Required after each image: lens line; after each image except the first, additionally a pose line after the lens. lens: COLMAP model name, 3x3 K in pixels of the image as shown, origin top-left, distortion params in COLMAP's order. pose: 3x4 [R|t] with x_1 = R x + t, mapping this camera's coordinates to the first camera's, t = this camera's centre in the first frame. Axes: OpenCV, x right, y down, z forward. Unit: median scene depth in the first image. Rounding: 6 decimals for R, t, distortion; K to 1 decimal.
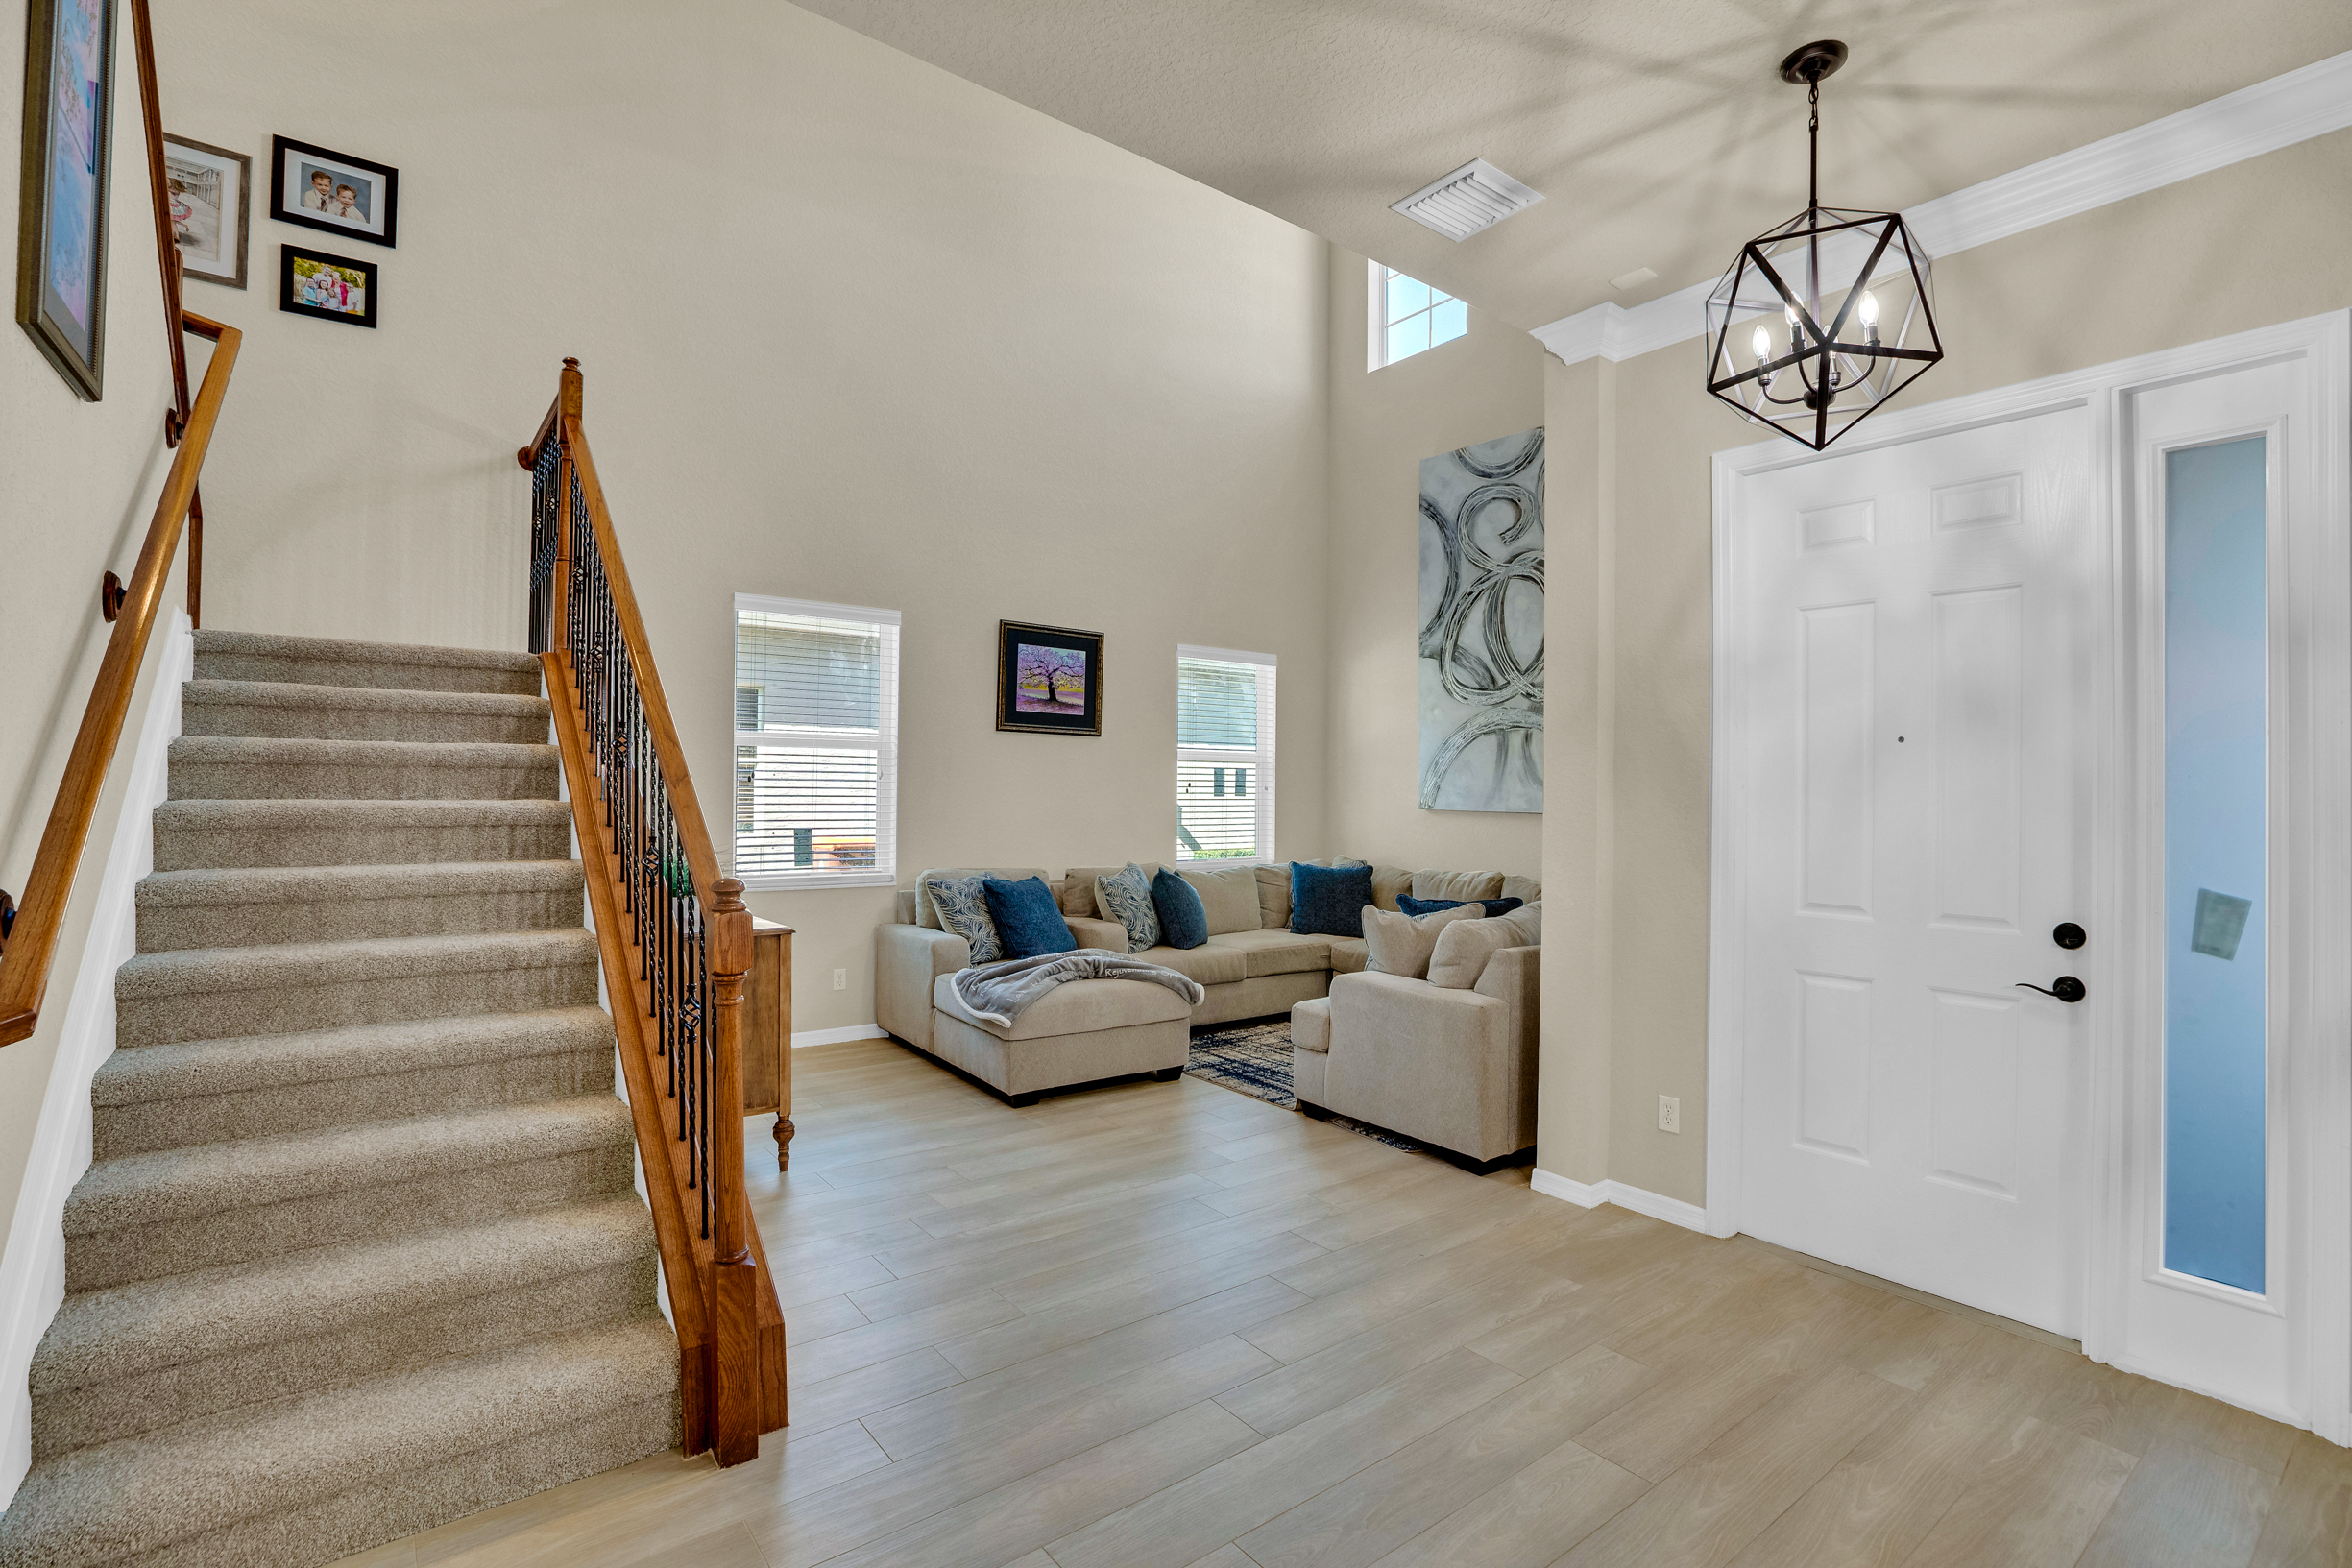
lens RADIAL K [[1079.7, 0, 1184.7], [0, 1079.7, 778.5], [0, 0, 1]] dist [-0.043350, 0.012558]
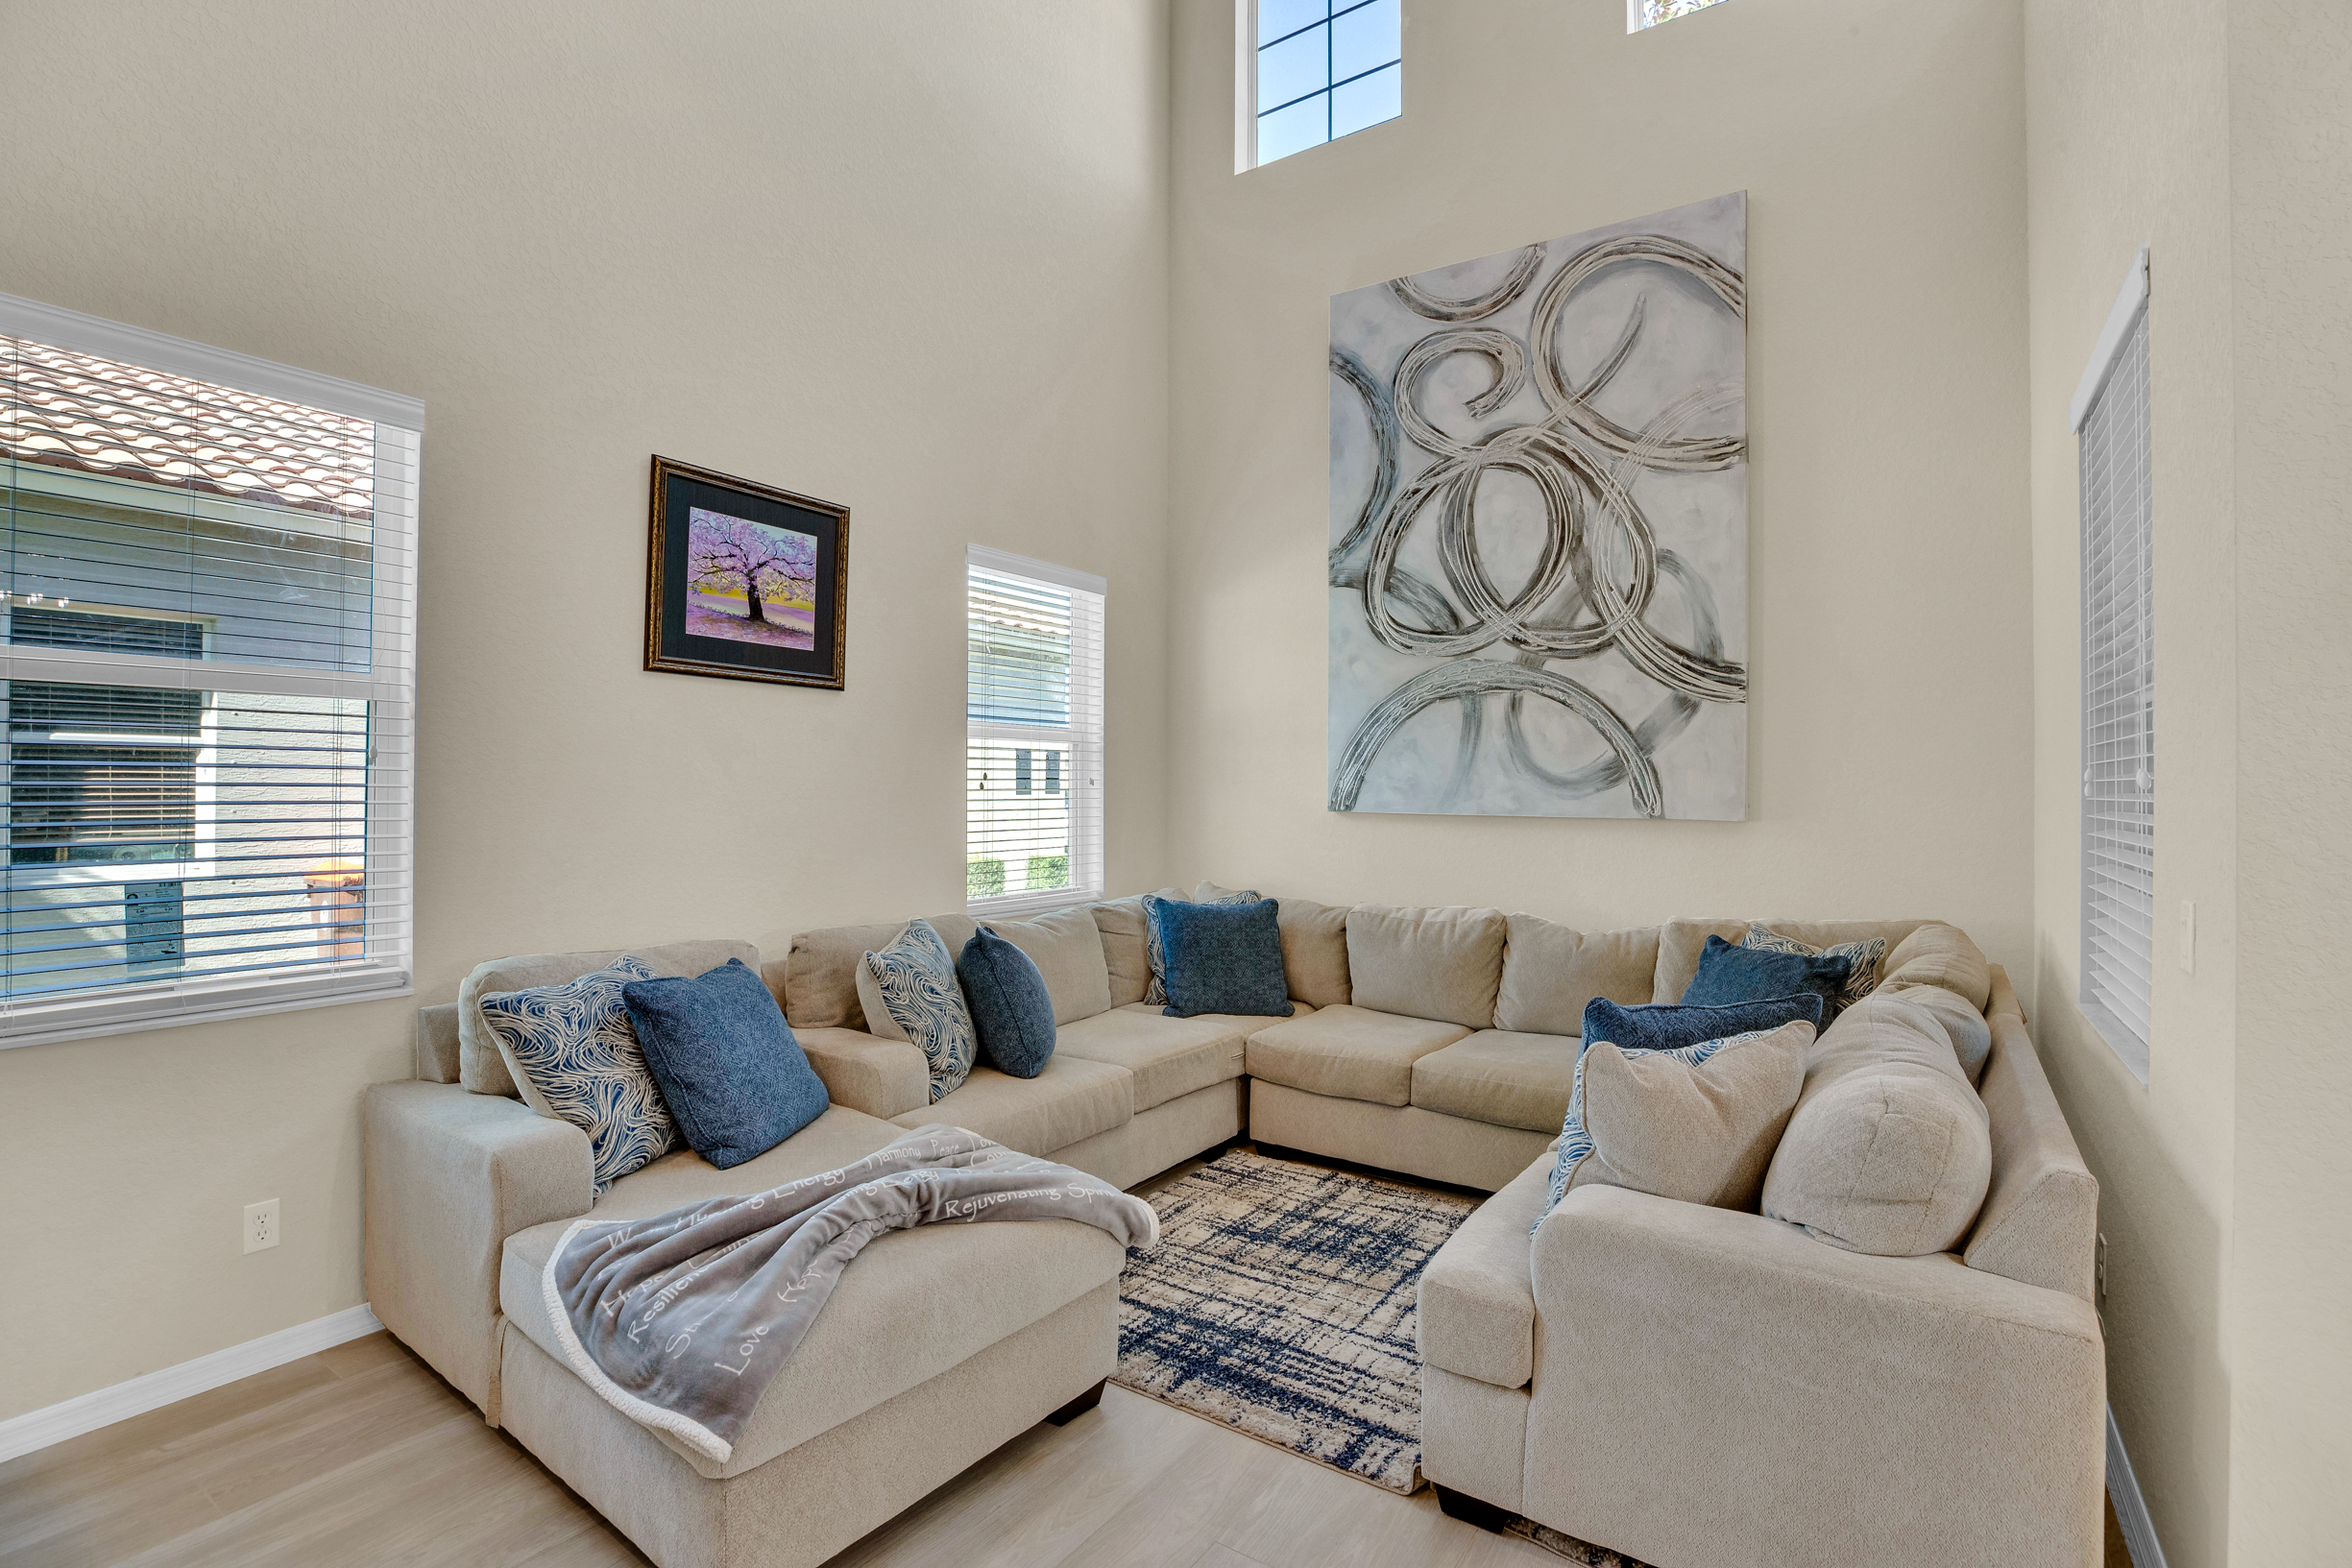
lens RADIAL K [[1079.7, 0, 1186.7], [0, 1079.7, 781.6], [0, 0, 1]] dist [-0.043350, 0.012558]
pose [[0.949689, -0.004102, 0.313169, -0.097327], [0.001447, 0.999961, 0.008708, 0.004654], [-0.313192, -0.007817, 0.949658, 0.477768]]
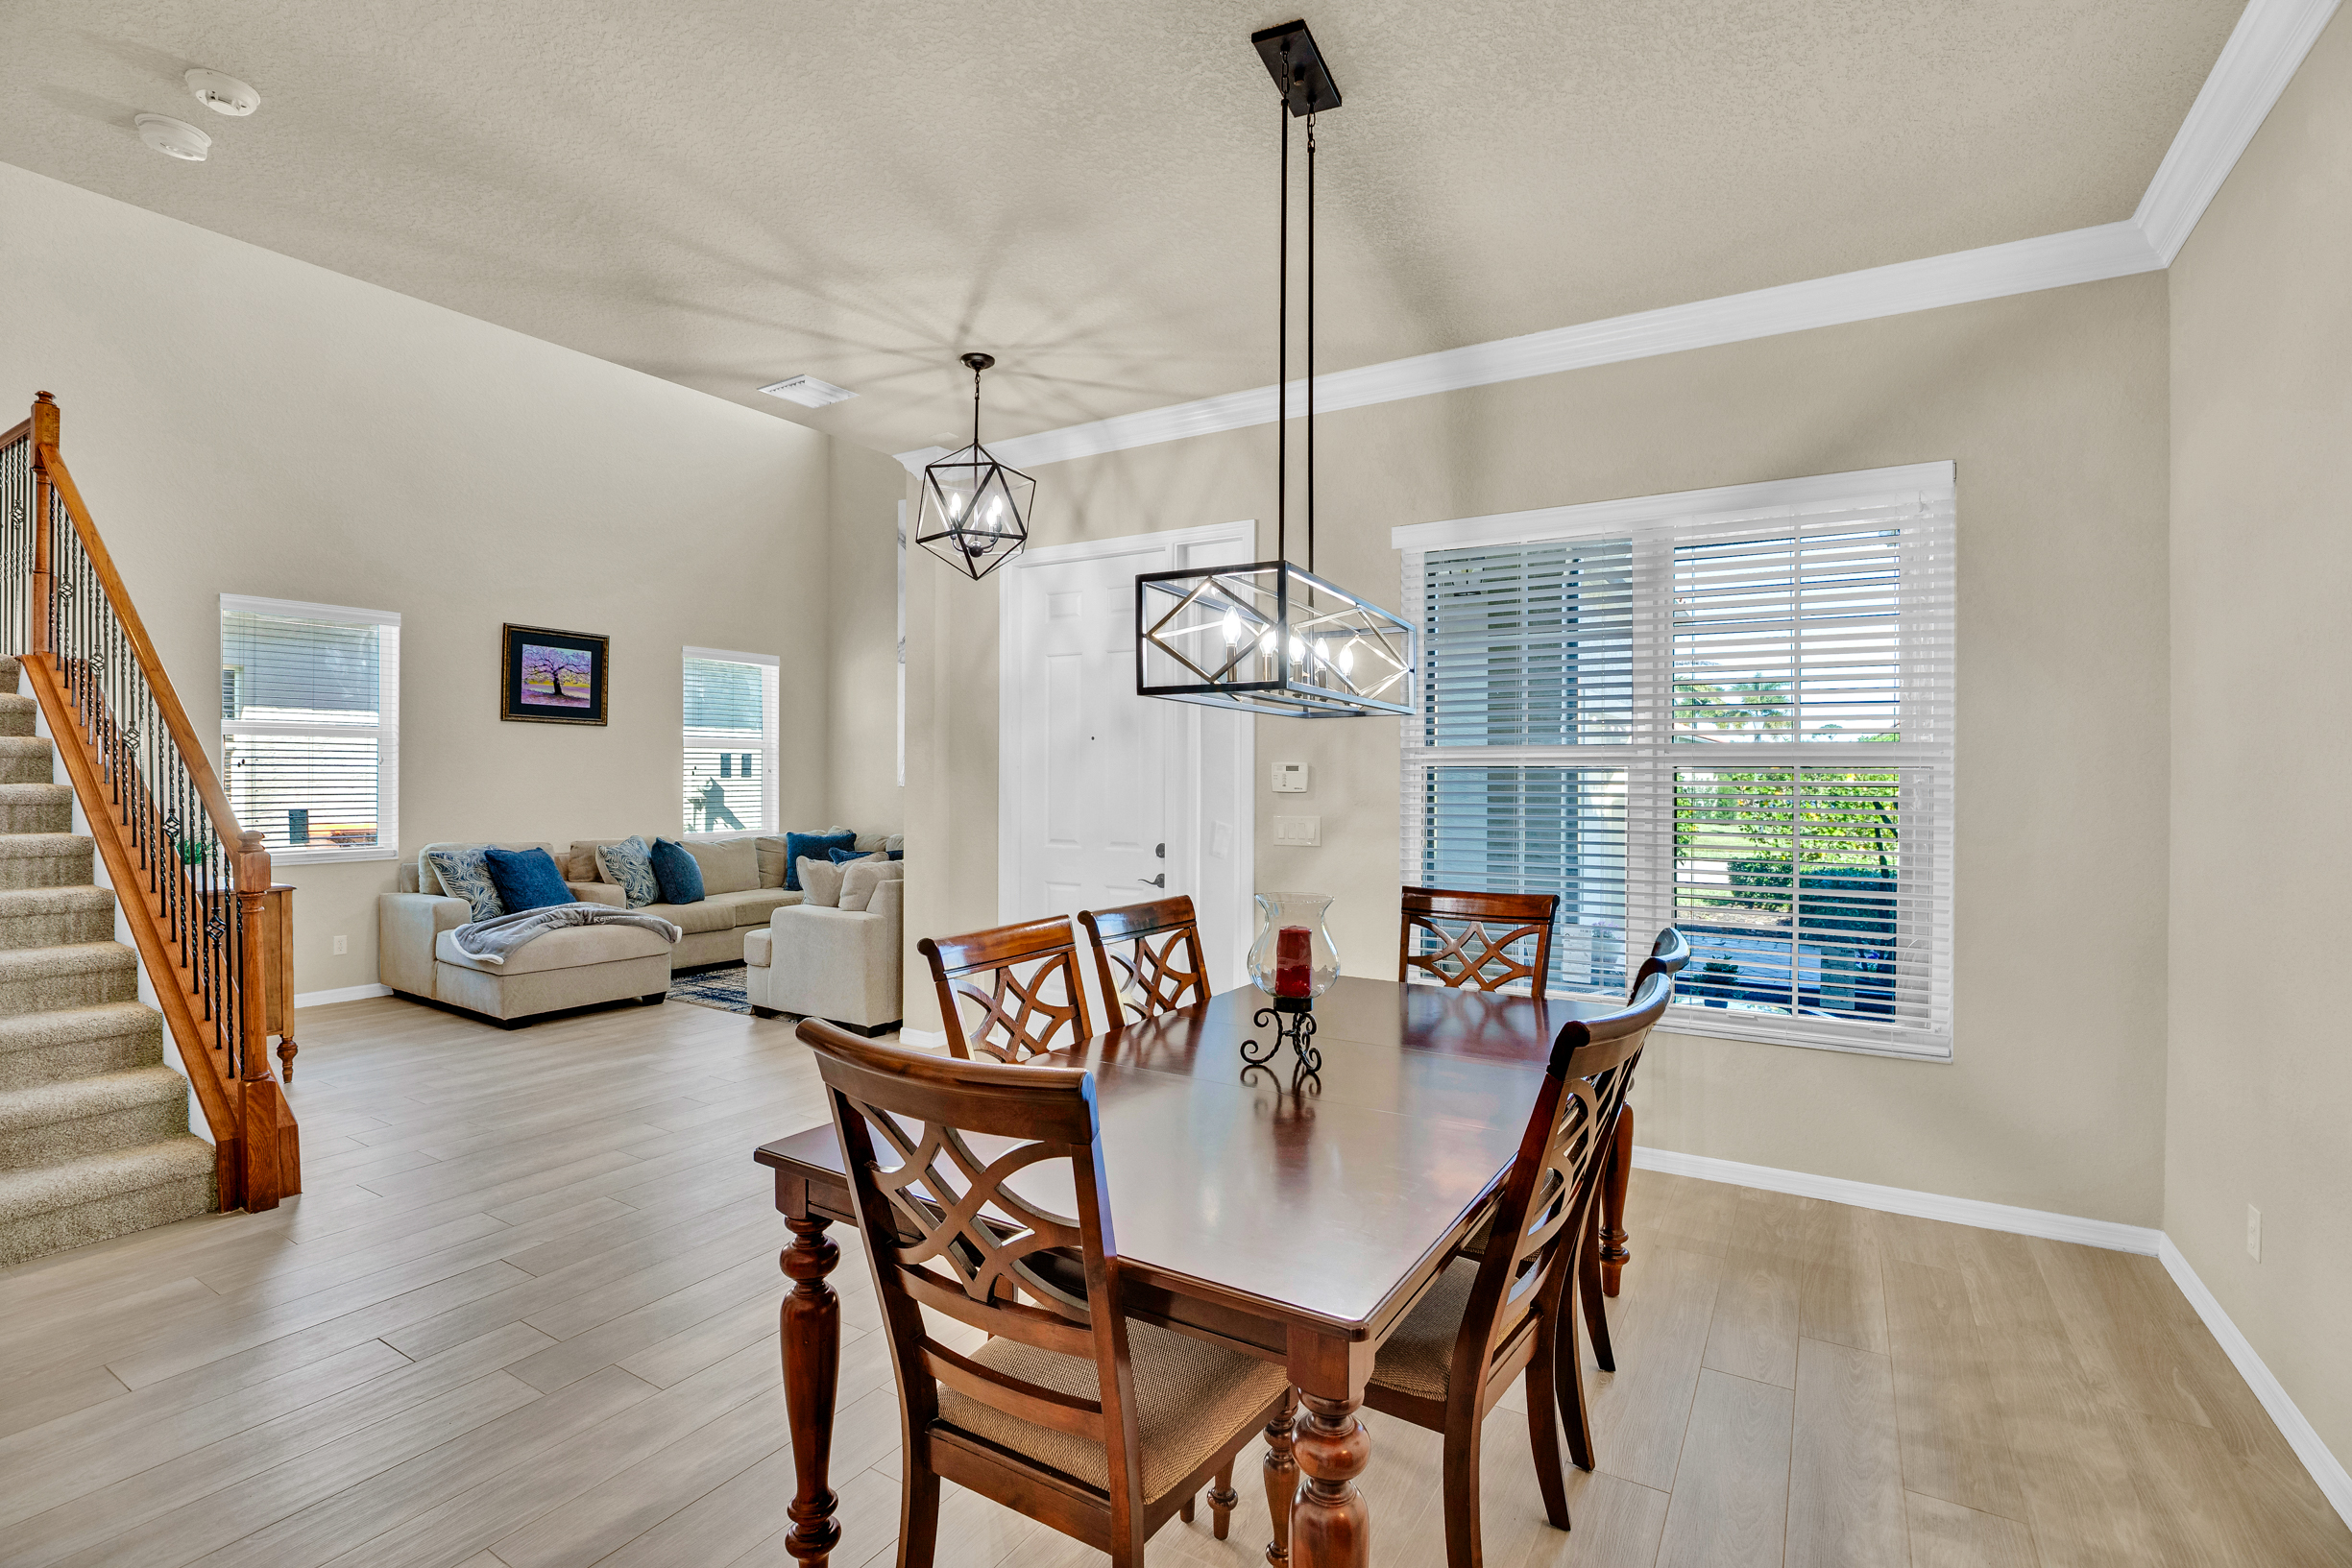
lens RADIAL K [[1079.7, 0, 1183.7], [0, 1079.7, 778.6], [0, 0, 1]] dist [-0.043350, 0.012558]
pose [[0.934435, -0.008785, 0.356027, 0.105544], [0.002882, 0.999850, 0.017105, -0.001051], [-0.356123, -0.014957, 0.934319, -0.323288]]
